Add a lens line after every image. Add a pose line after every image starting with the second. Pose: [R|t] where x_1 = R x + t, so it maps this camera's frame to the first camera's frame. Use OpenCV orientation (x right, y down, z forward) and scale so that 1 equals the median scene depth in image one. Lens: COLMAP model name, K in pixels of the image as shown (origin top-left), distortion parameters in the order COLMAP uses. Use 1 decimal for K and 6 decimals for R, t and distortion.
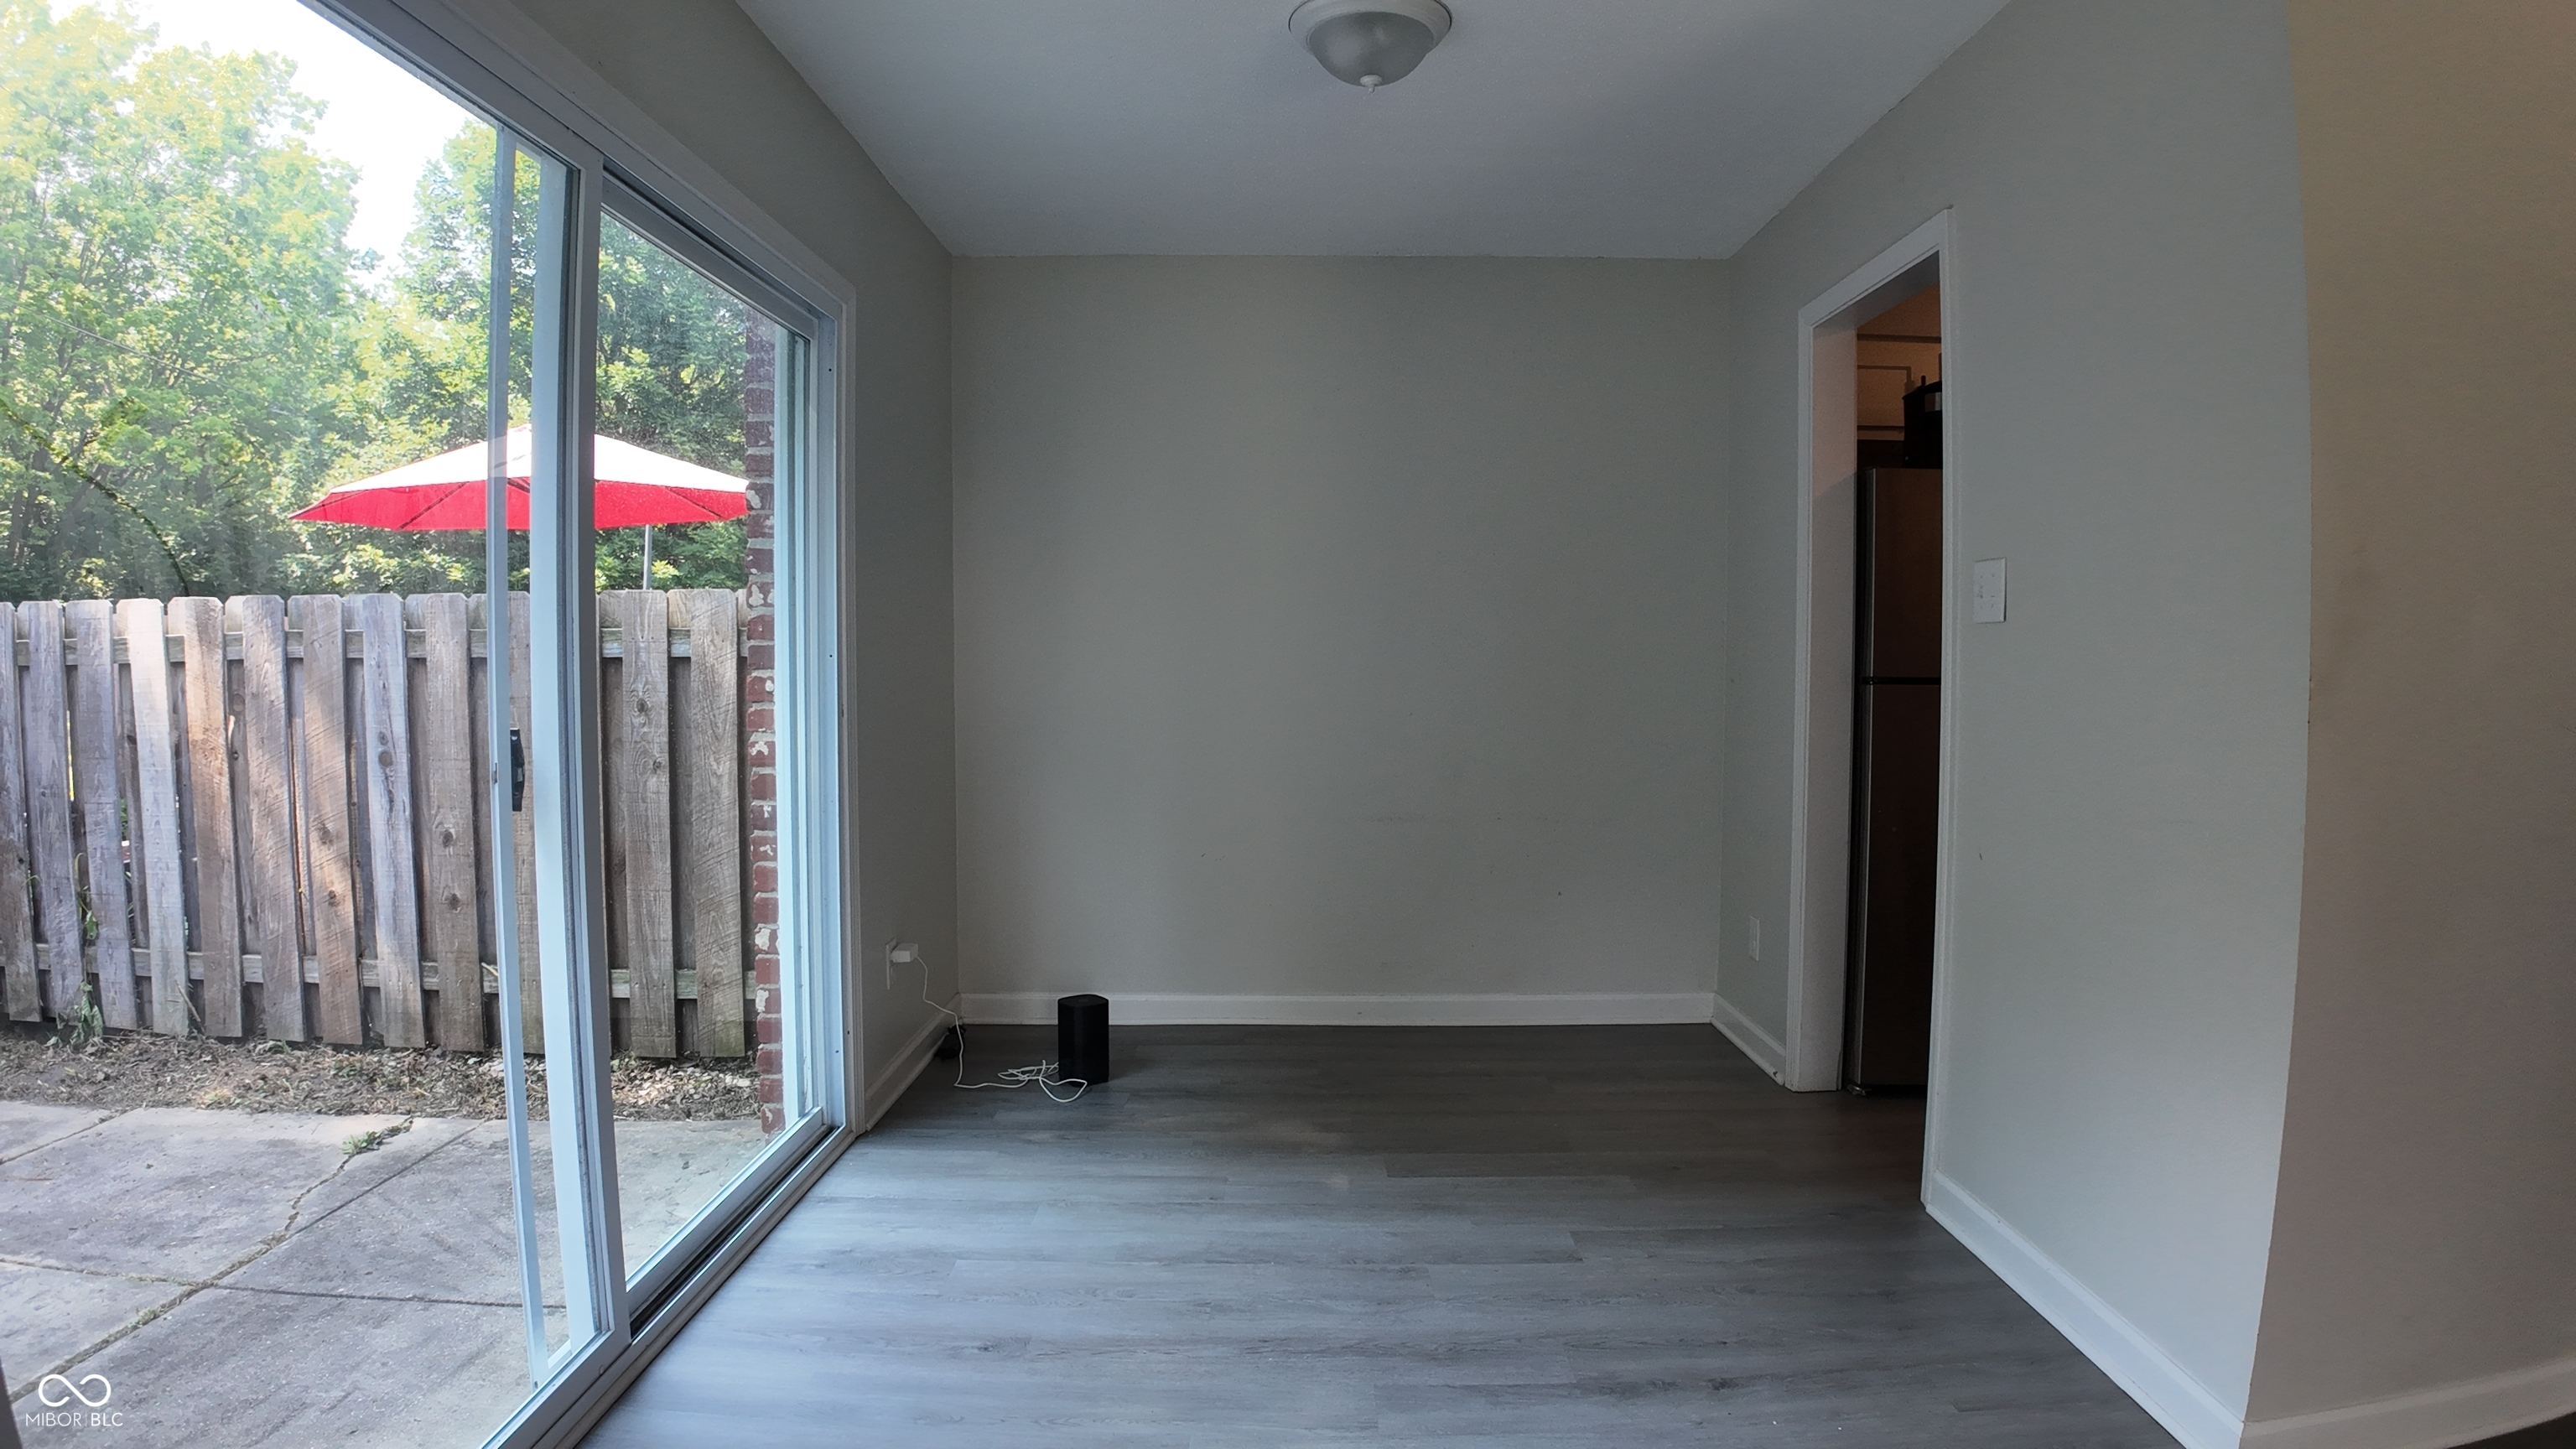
lens RADIAL K [[1338.5, 0, 1318.0], [0, 1338.5, 732.5], [0, 0, 1]] dist [-0.087961, -0.014429]
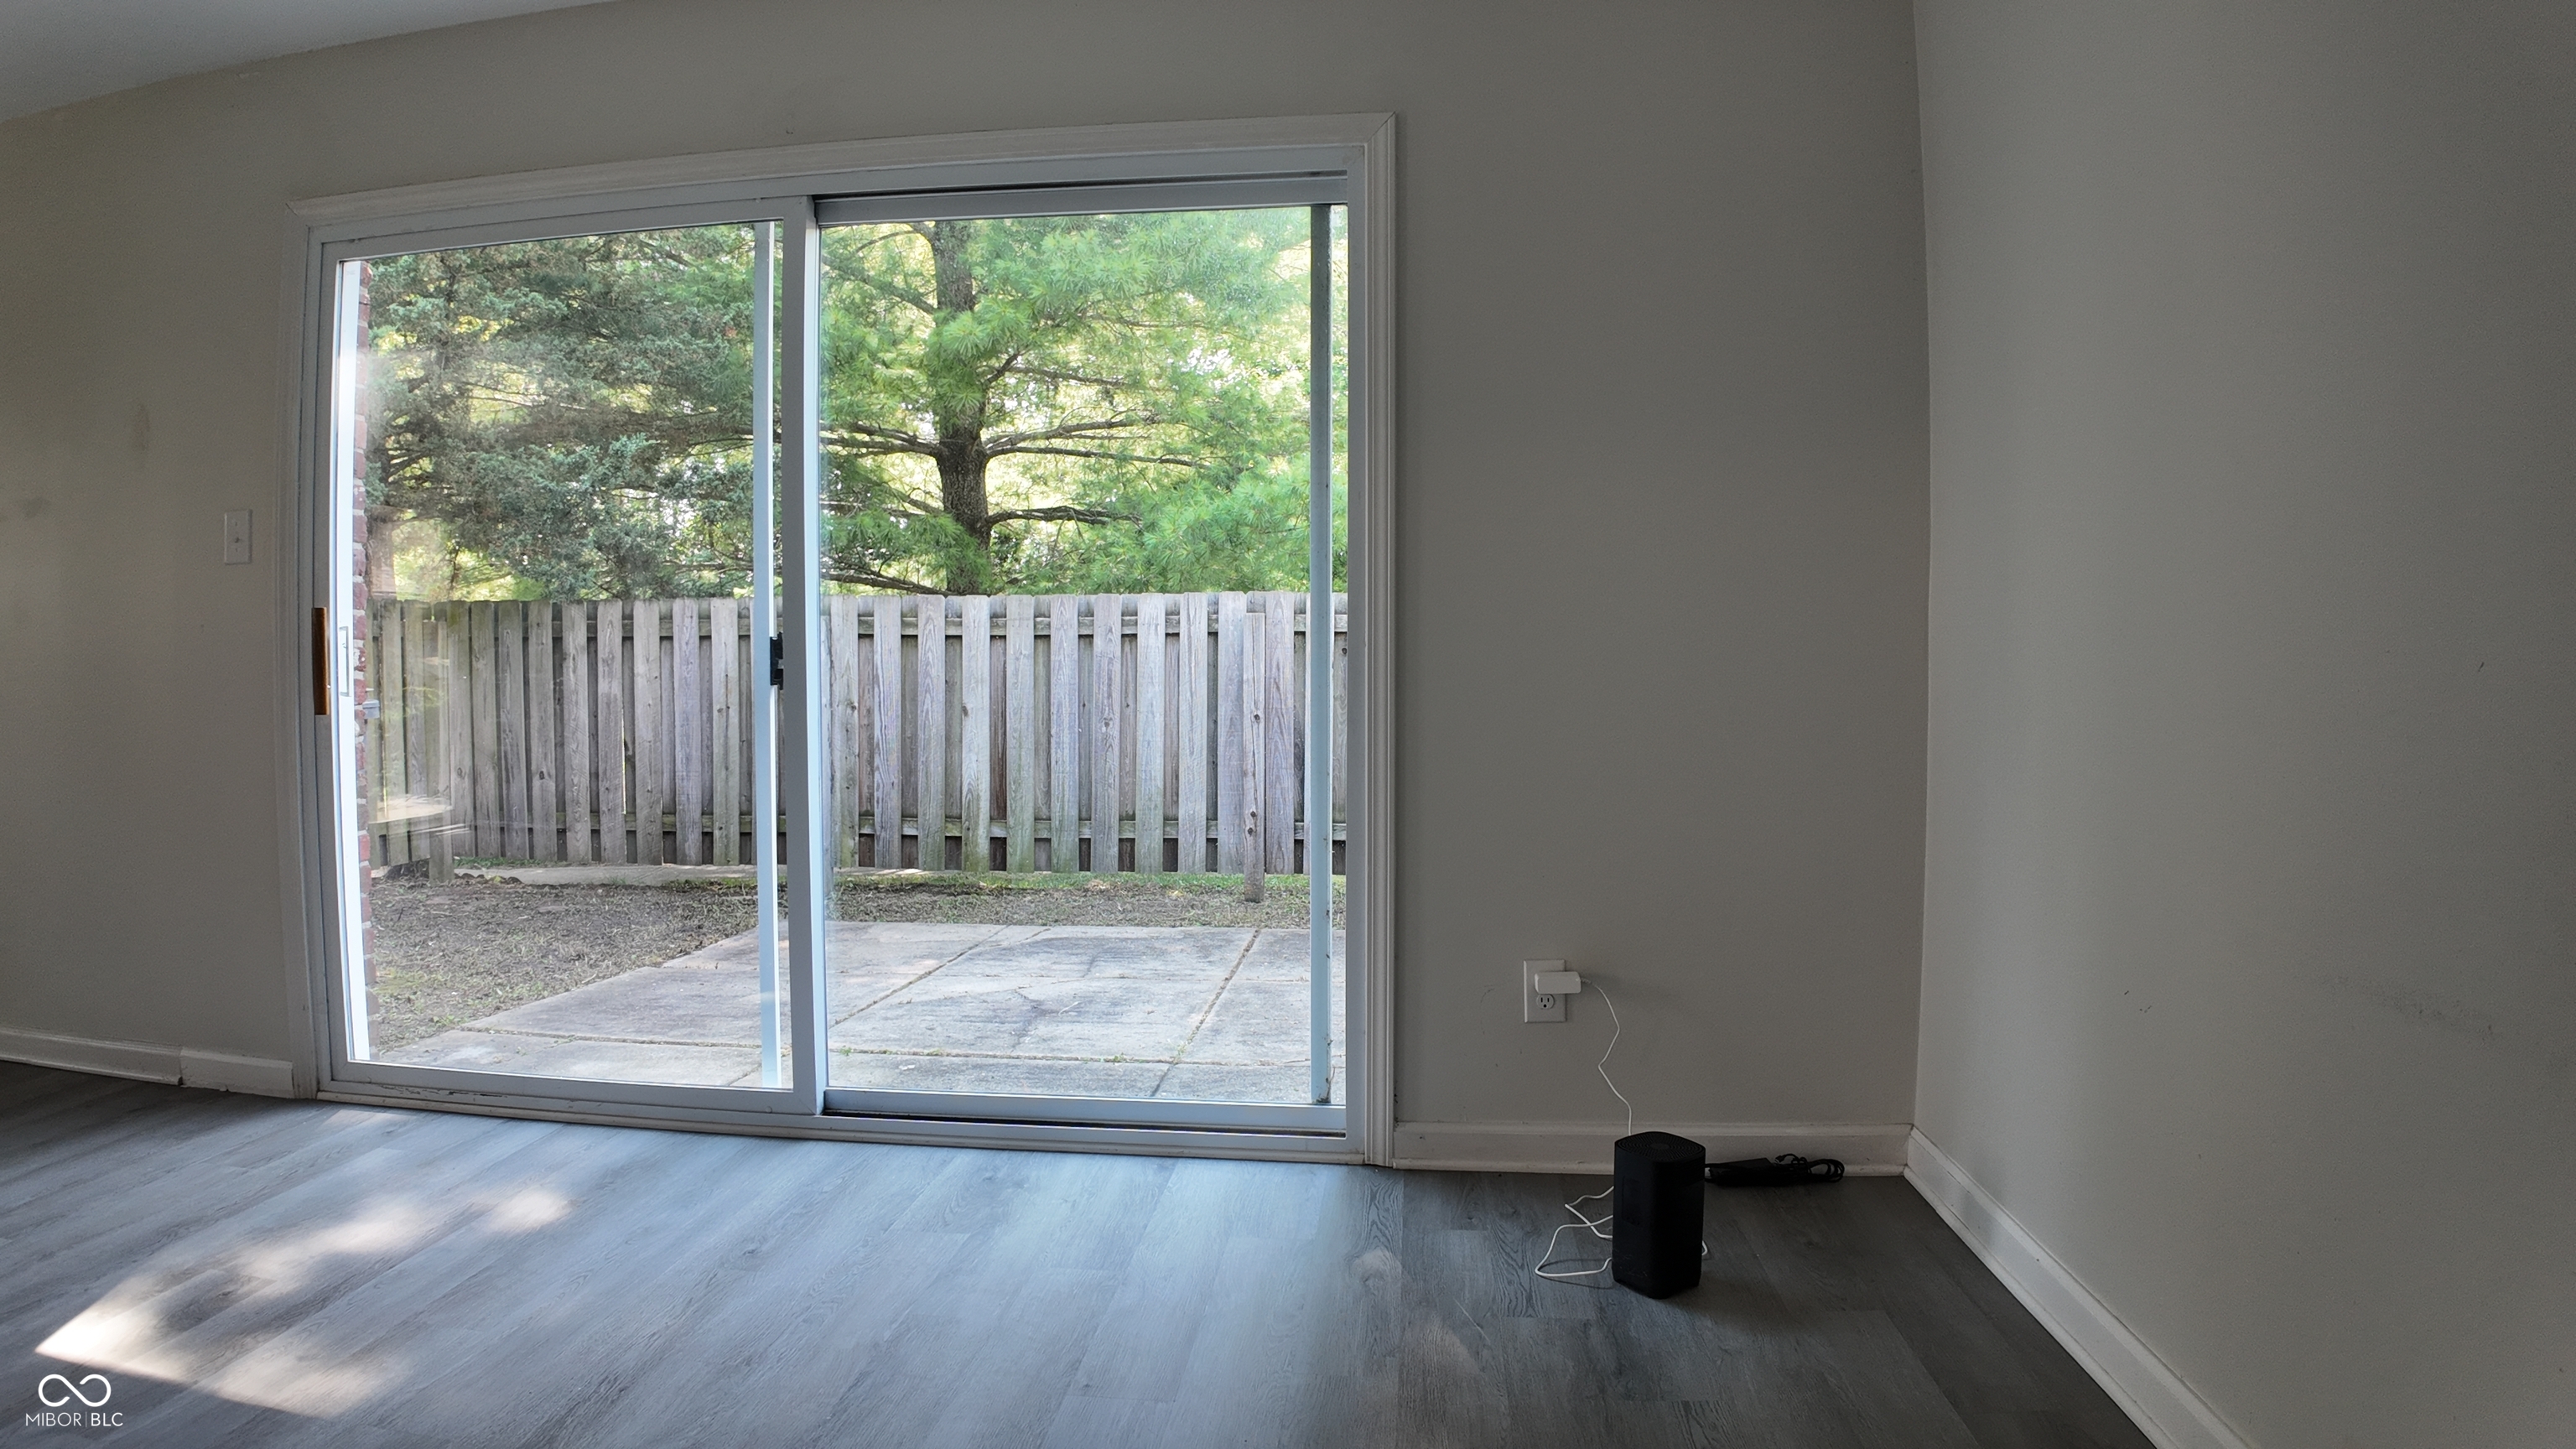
lens RADIAL K [[1408.5, 0, 1286.6], [0, 1408.5, 715.2], [0, 0, 1]] dist [-0.093706, -0.017586]
pose [[-0.121316, 0.032962, -0.992066, 0.484725], [-0.046813, 0.998146, 0.038889, 0.001356], [0.991509, 0.051159, -0.119548, 1.017307]]
